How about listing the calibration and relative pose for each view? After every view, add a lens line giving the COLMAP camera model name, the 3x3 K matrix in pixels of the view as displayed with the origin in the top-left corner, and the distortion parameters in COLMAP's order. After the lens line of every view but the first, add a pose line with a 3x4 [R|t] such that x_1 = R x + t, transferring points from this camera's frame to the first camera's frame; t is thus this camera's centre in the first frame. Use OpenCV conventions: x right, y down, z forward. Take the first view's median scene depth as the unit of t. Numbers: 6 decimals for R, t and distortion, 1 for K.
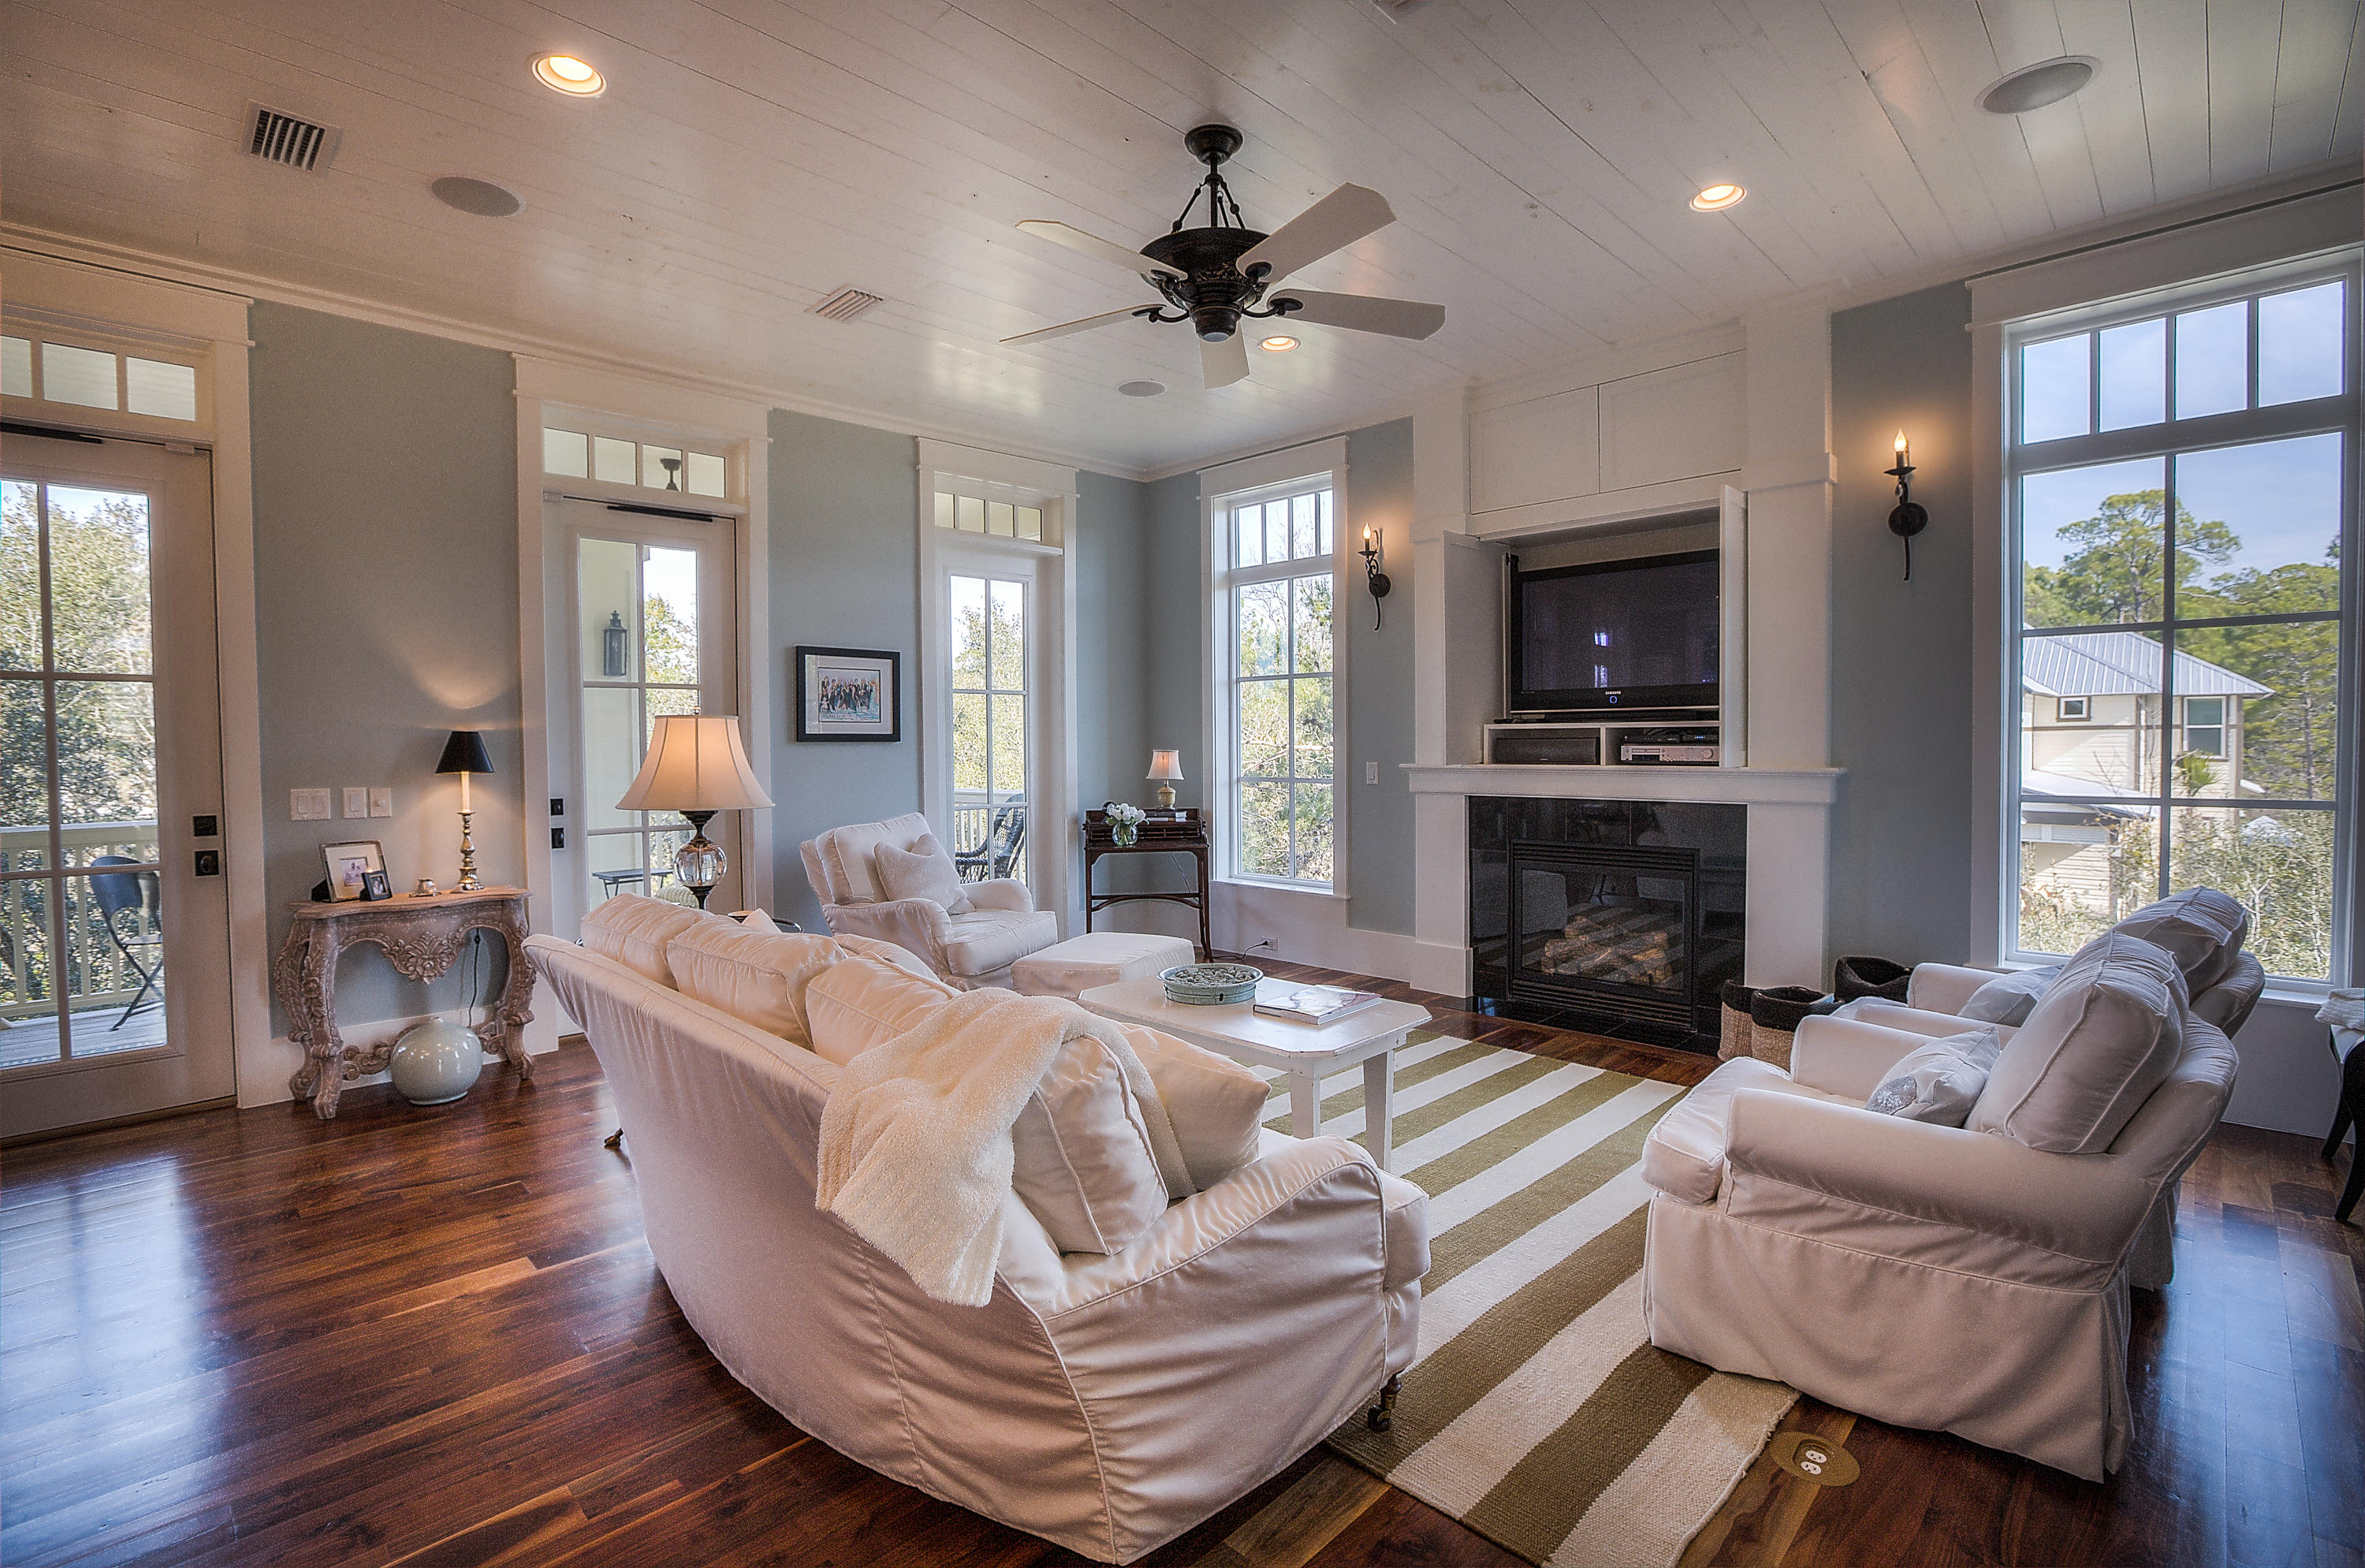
lens RADIAL K [[1079.2, 0, 1174.2], [0, 1079.2, 782.4], [0, 0, 1]] dist [-0.041510, 0.009995]
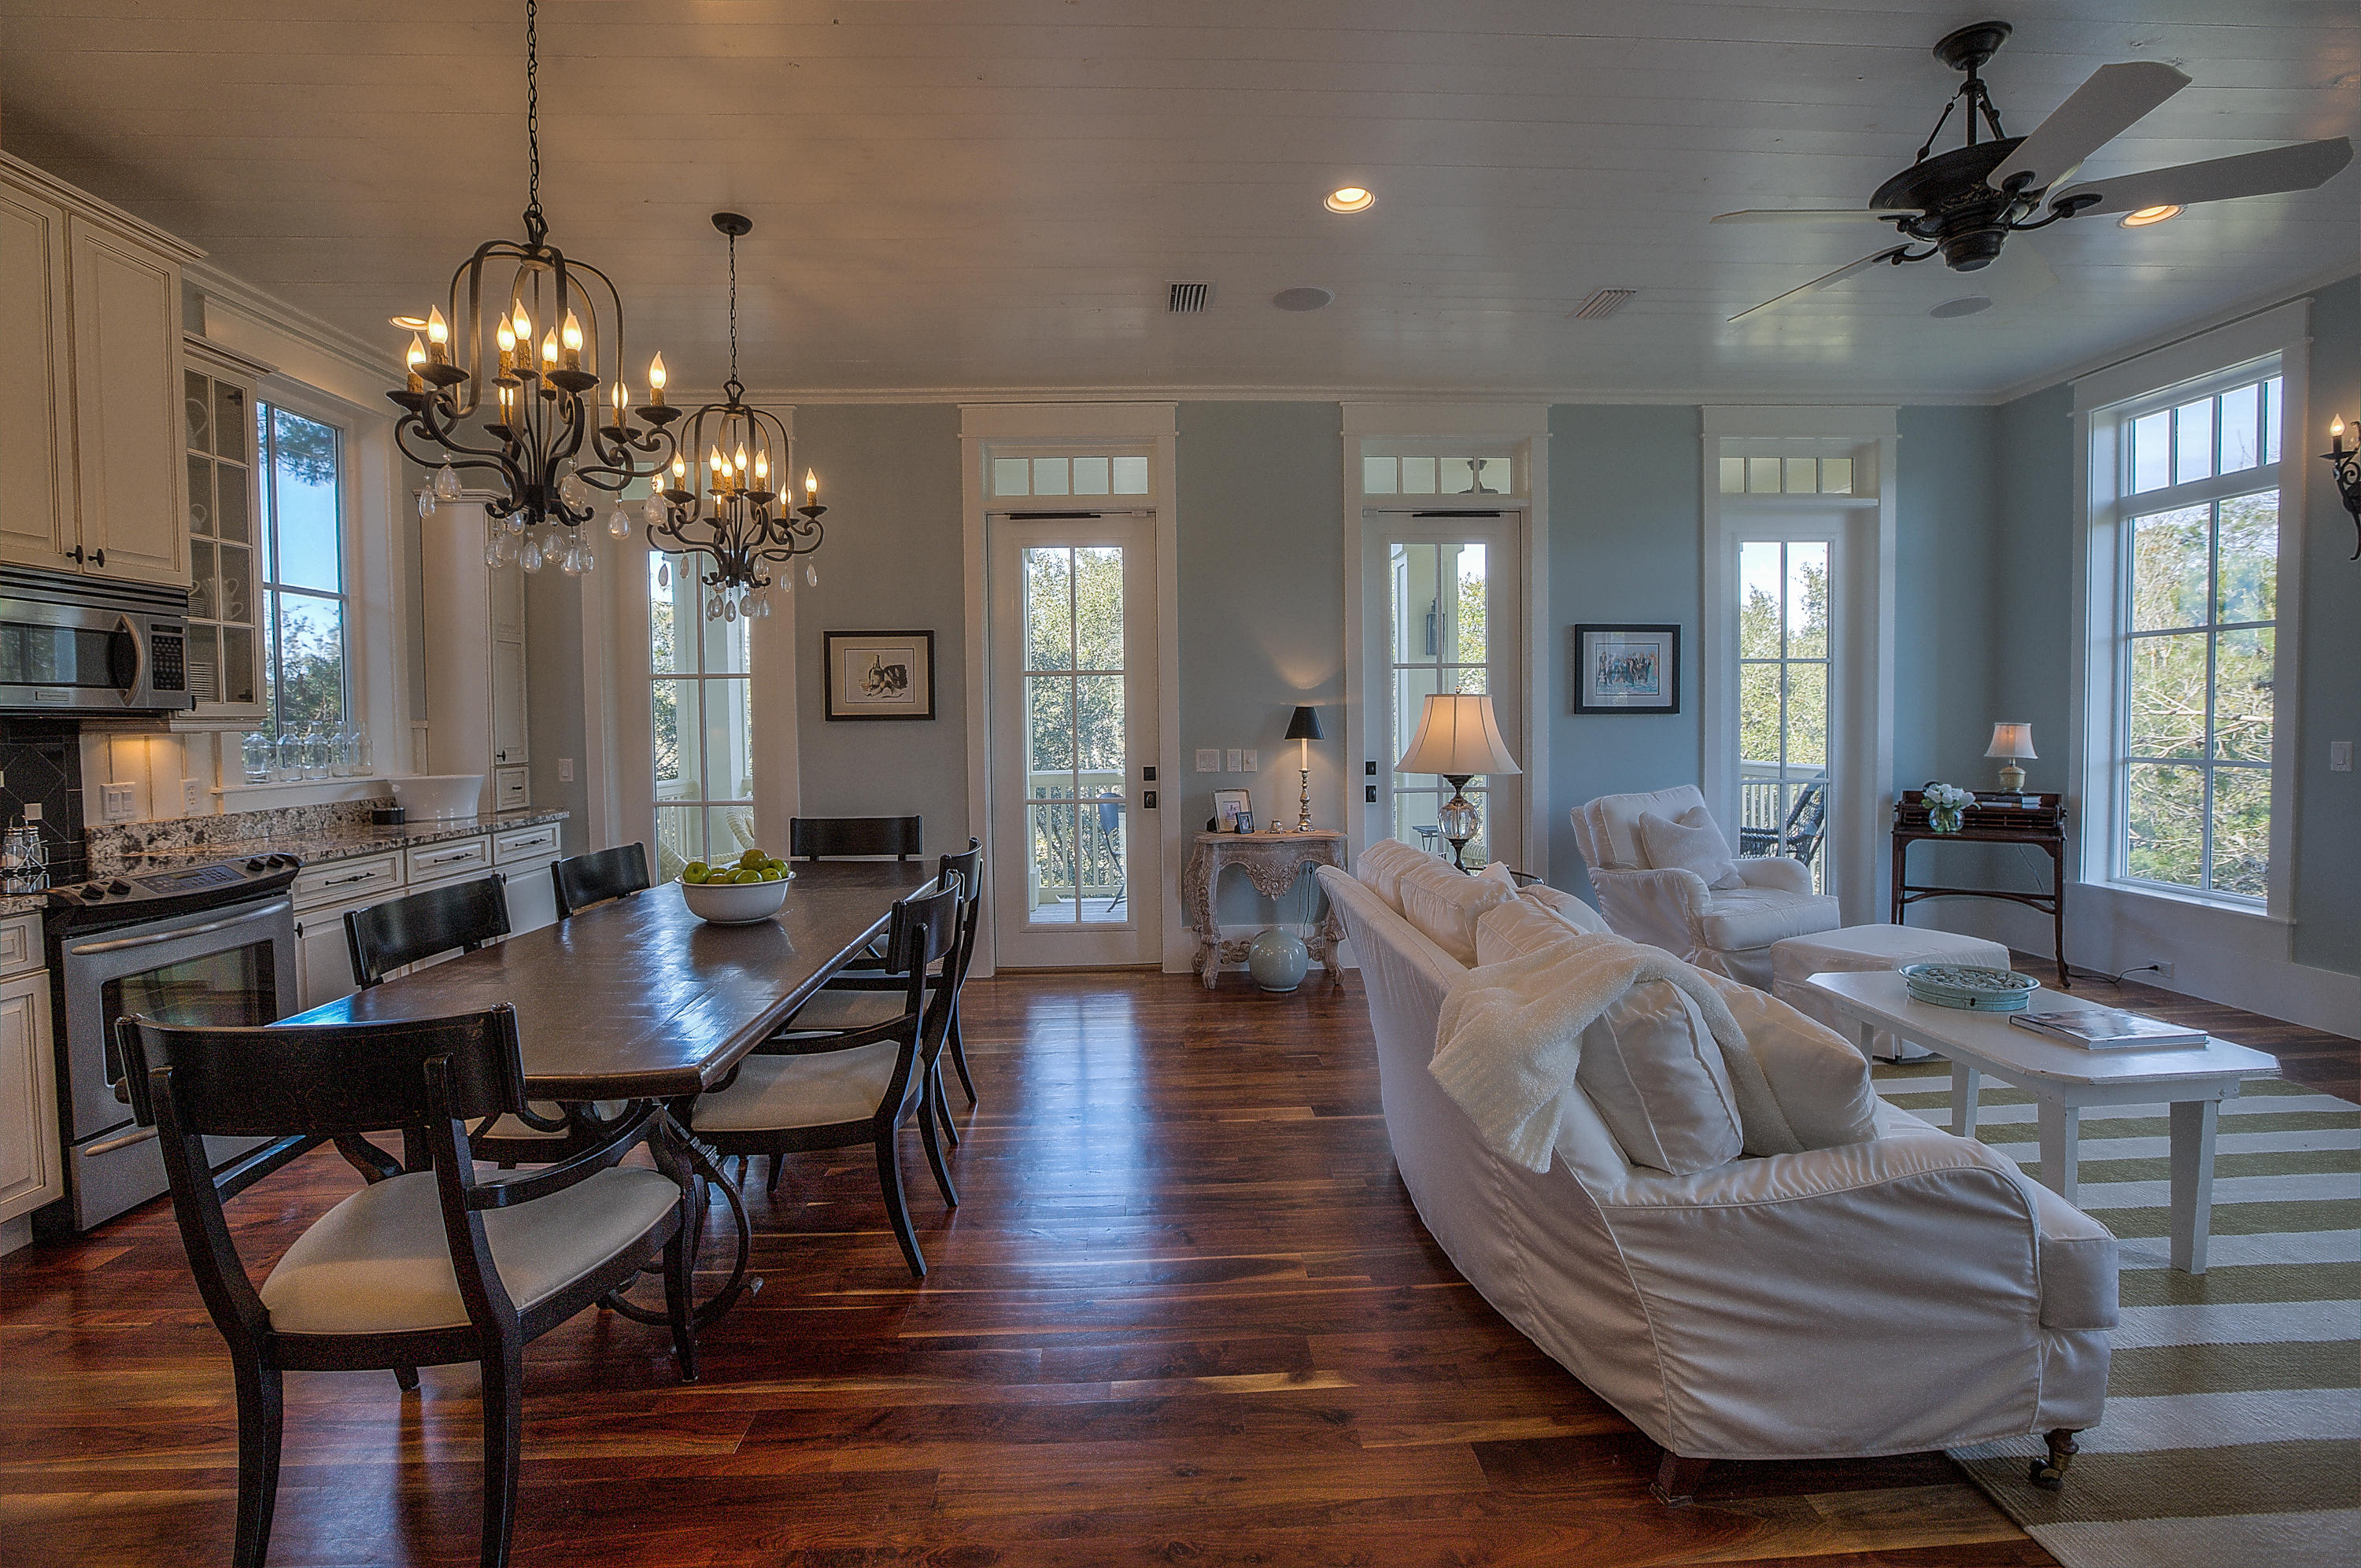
lens RADIAL K [[1077.2, 0, 1186.2], [0, 1077.2, 777.8], [0, 0, 1]] dist [-0.041510, 0.009995]
pose [[0.740034, 0.036367, -0.671586, 0.108692], [-0.019496, 0.999277, 0.032629, -0.002452], [0.672287, -0.011053, 0.740208, -0.065187]]
